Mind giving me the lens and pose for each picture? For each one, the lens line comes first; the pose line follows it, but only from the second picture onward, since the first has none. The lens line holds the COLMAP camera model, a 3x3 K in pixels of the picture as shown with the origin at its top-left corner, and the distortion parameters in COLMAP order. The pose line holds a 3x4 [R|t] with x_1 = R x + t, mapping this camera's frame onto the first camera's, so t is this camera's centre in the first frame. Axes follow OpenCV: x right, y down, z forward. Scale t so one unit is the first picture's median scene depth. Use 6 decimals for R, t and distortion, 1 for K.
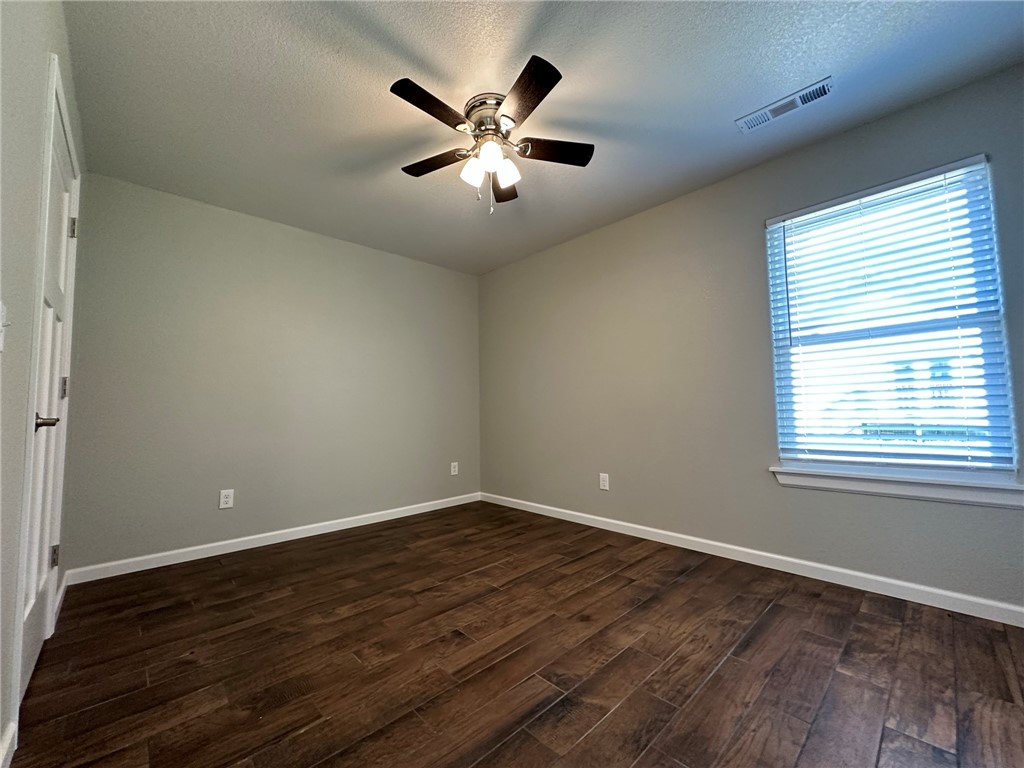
lens RADIAL K [[408.4, 0, 511.1], [0, 408.4, 385.5], [0, 0, 1]] dist [-0.002121, 0.000415]
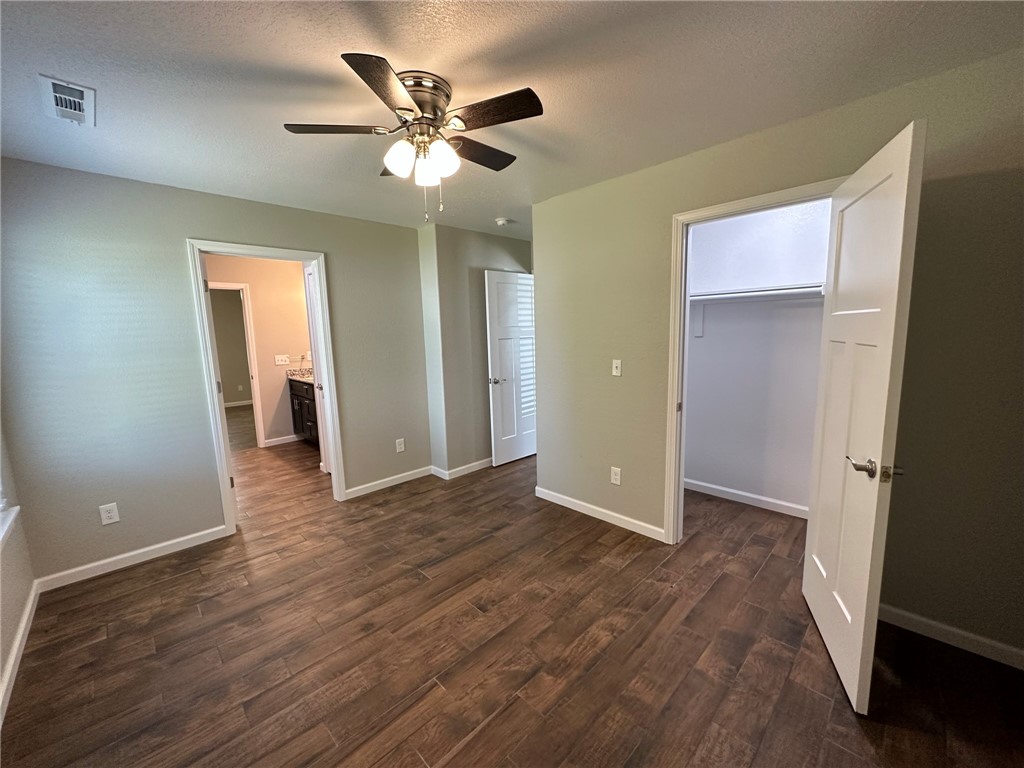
lens RADIAL K [[408.4, 0, 511.1], [0, 408.4, 385.5], [0, 0, 1]] dist [-0.002121, 0.000415]
pose [[-0.998910, 0.045192, -0.011684, -0.225038], [0.044196, 0.996221, 0.074768, -0.142180], [0.015019, 0.074171, -0.997132, 2.098796]]
